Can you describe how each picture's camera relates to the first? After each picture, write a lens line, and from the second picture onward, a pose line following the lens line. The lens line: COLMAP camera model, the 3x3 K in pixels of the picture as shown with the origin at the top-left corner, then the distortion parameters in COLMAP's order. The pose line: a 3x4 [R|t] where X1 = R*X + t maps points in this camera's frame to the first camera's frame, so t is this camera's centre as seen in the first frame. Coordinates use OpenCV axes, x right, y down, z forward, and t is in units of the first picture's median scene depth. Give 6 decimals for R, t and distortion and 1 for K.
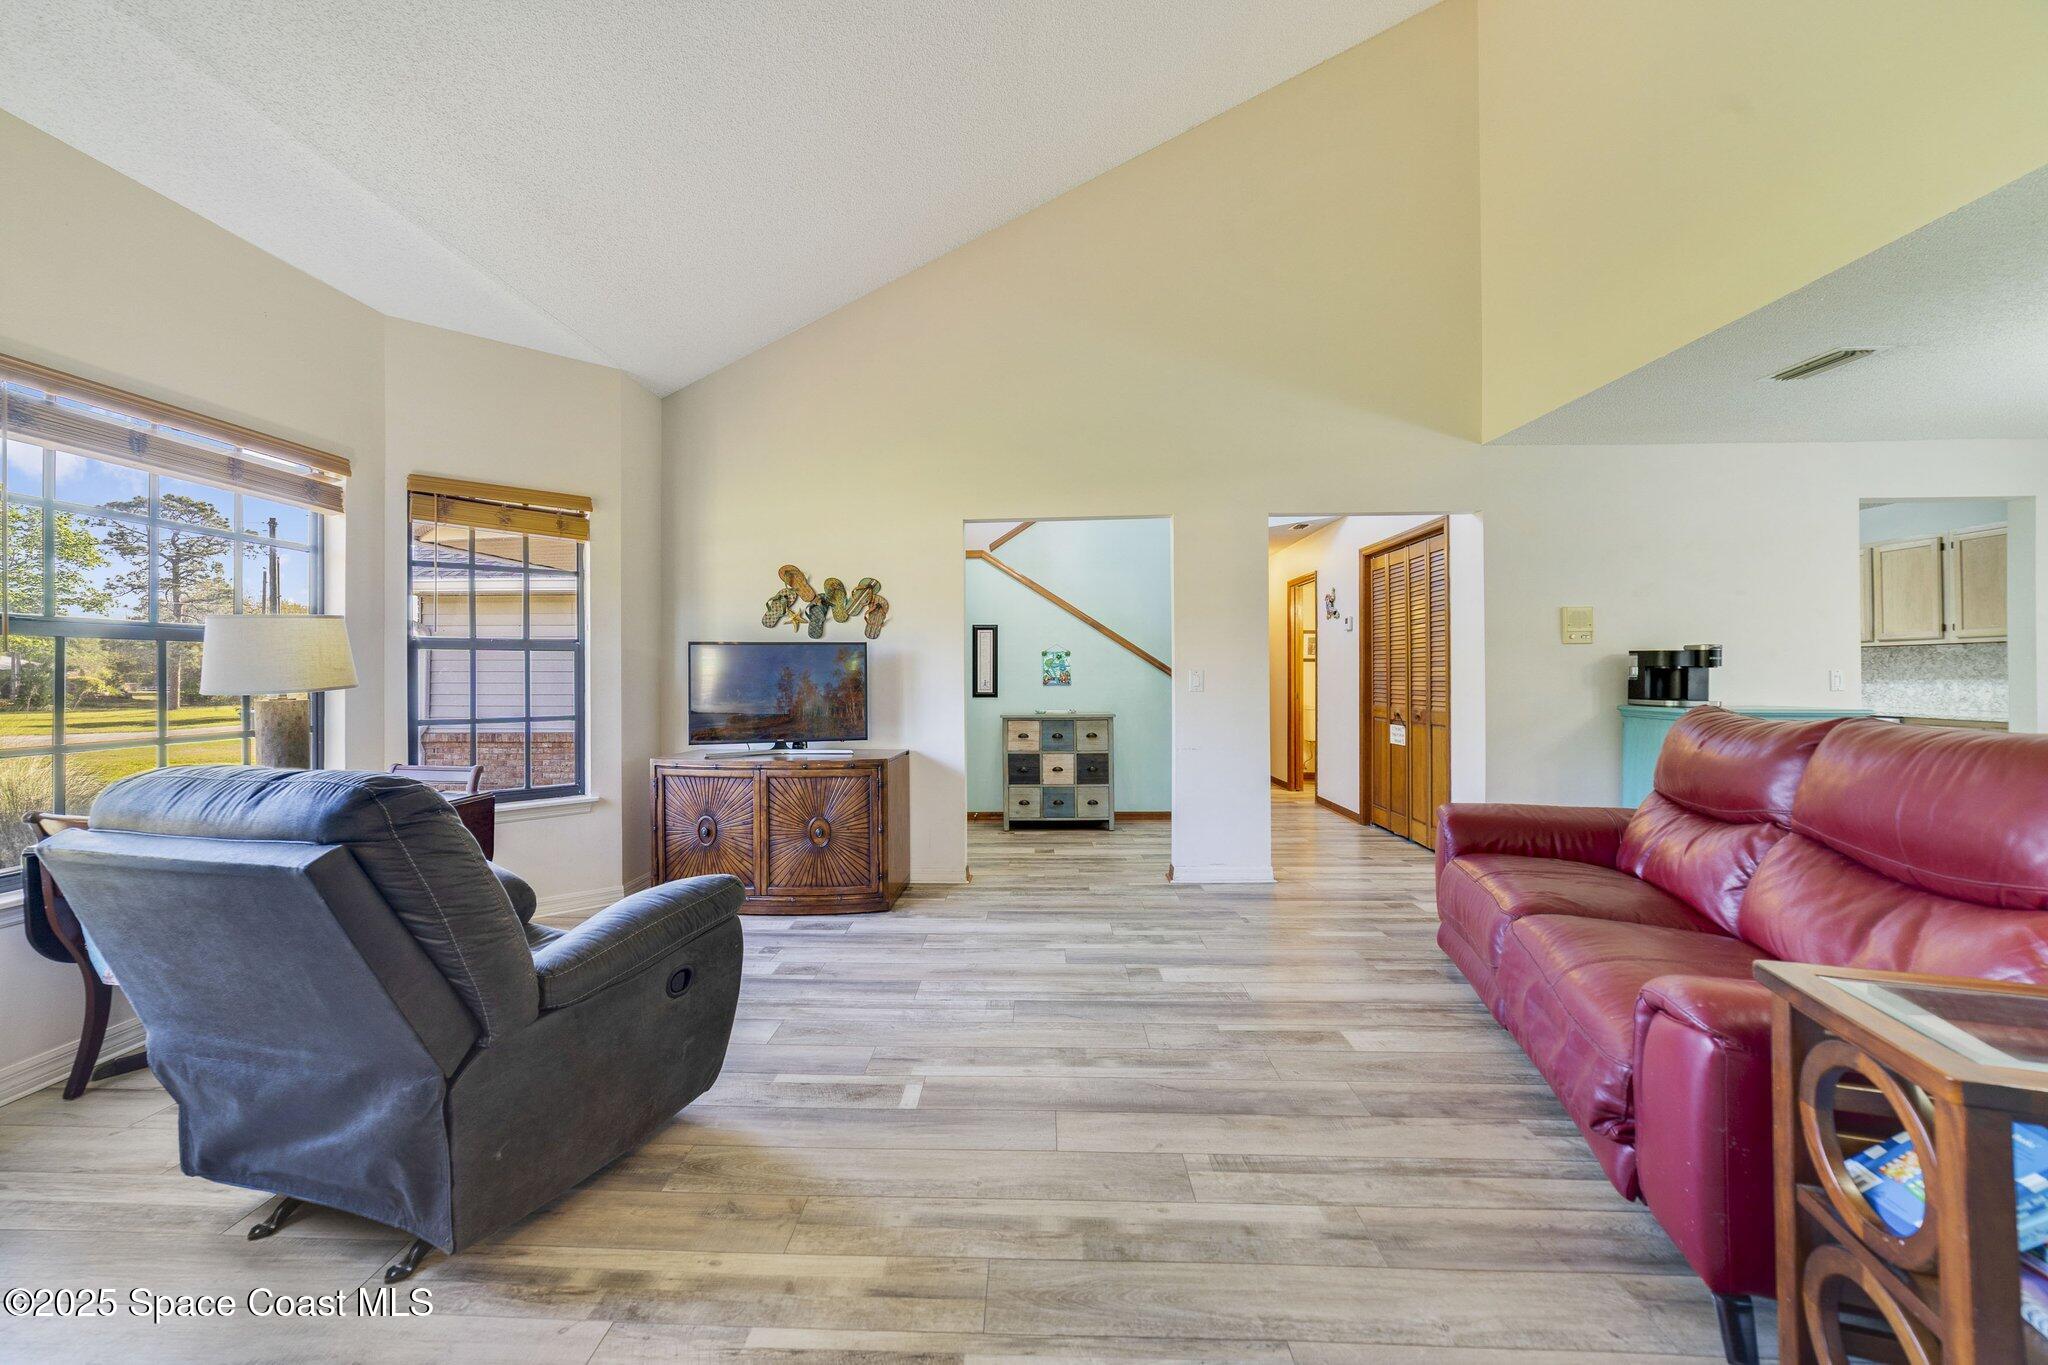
lens RADIAL K [[788.9, 0, 1010.9], [0, 788.9, 677.6], [0, 0, 1]] dist [-0.002136, 0.000111]
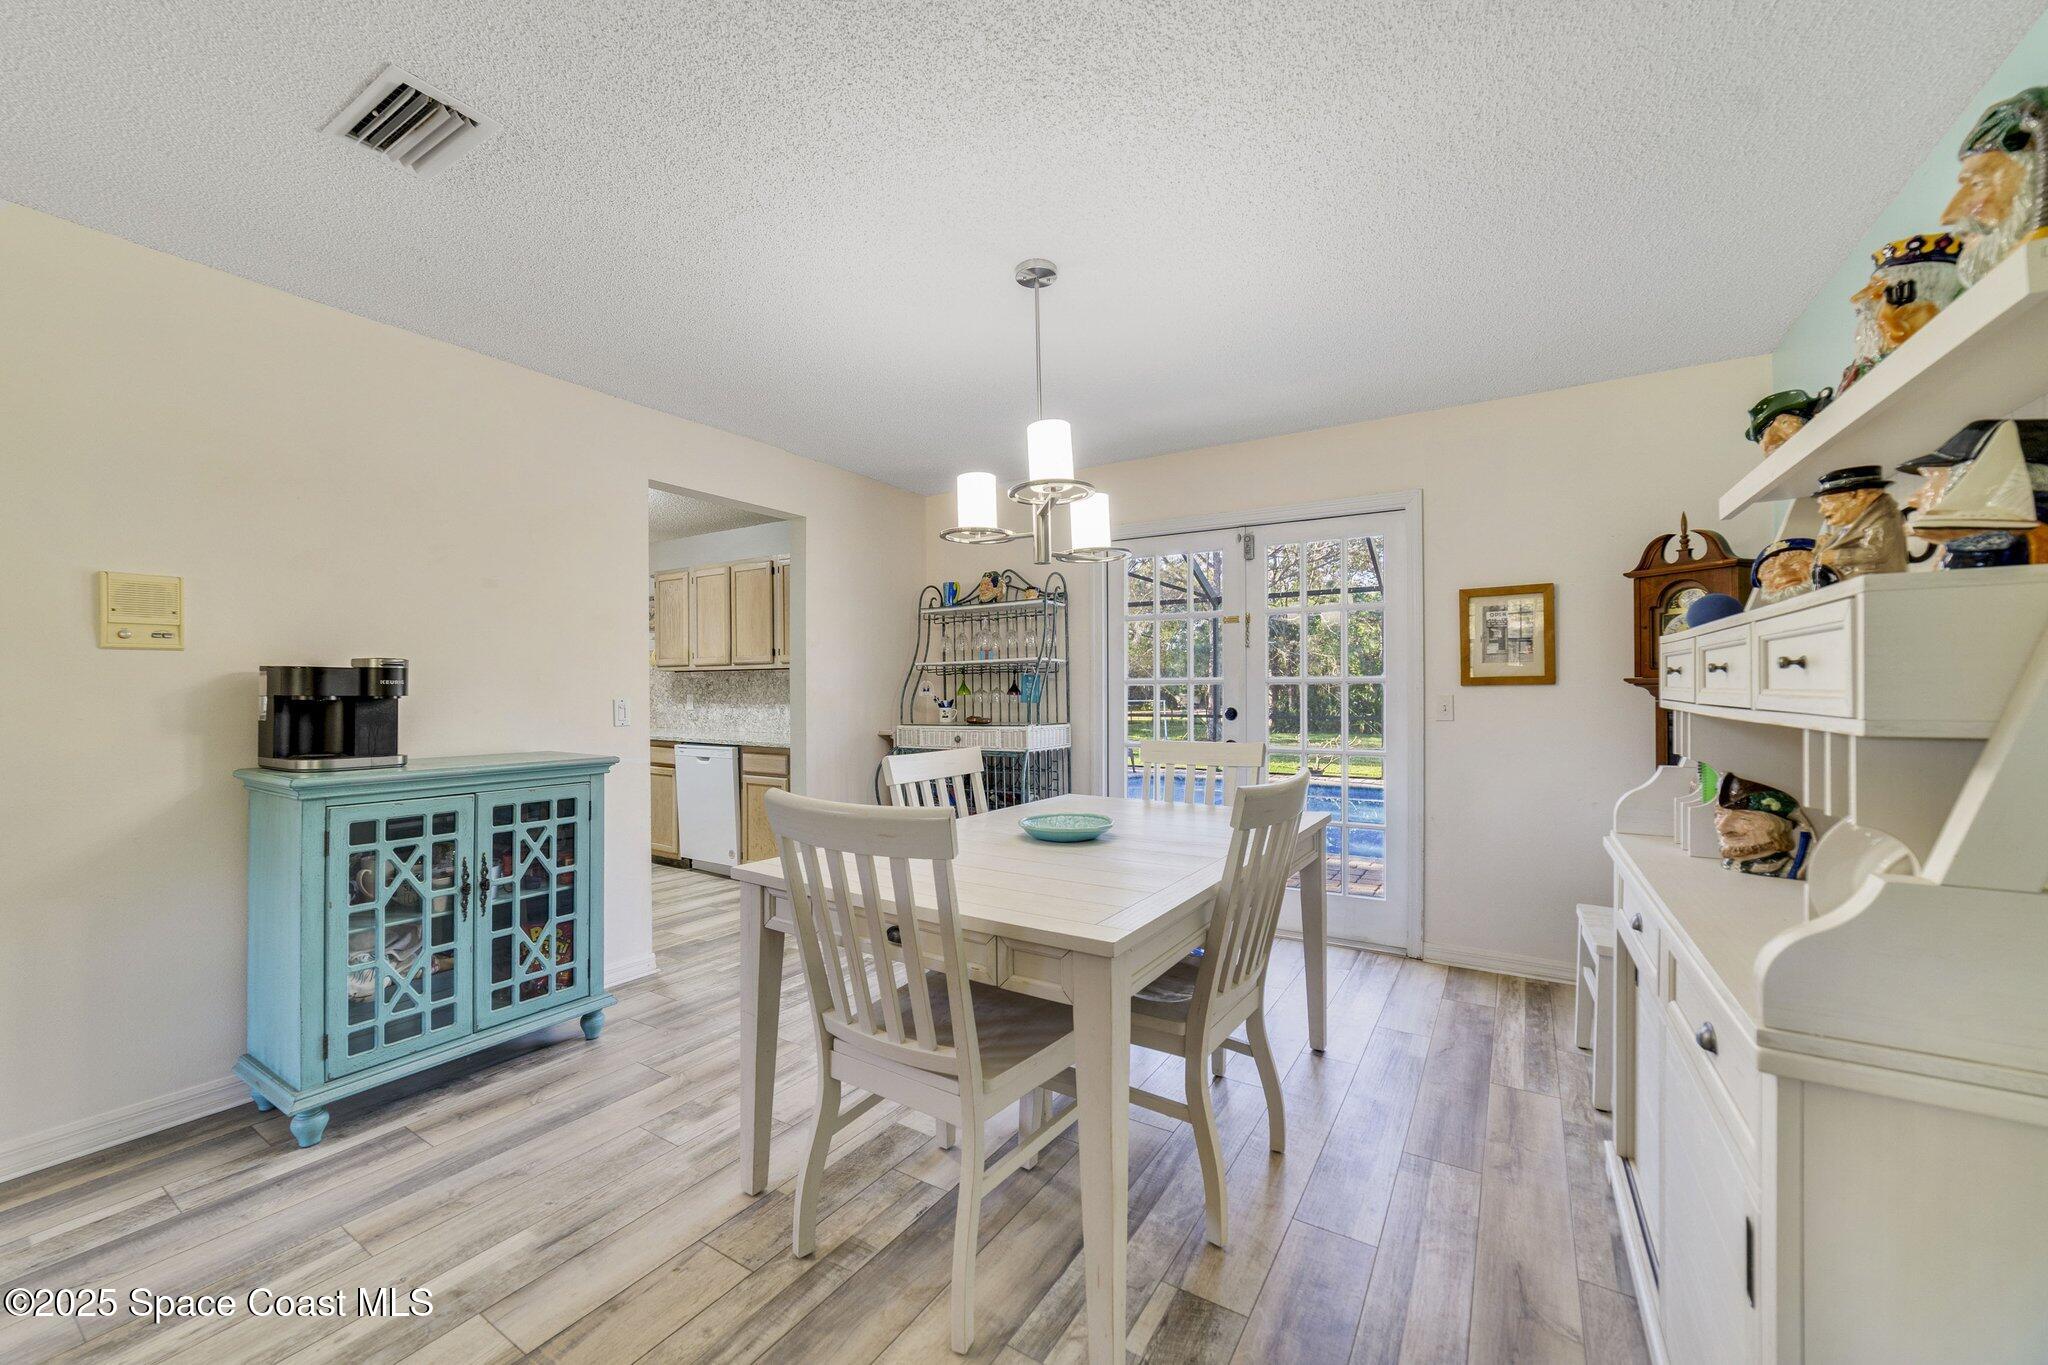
lens RADIAL K [[788.9, 0, 1026.5], [0, 788.9, 686.3], [0, 0, 1]] dist [-0.002136, 0.000111]
pose [[0.489217, 0.005067, 0.872147, 0.581540], [0.003244, 0.999966, -0.007629, -0.014585], [-0.872156, 0.006562, 0.489184, 0.288279]]
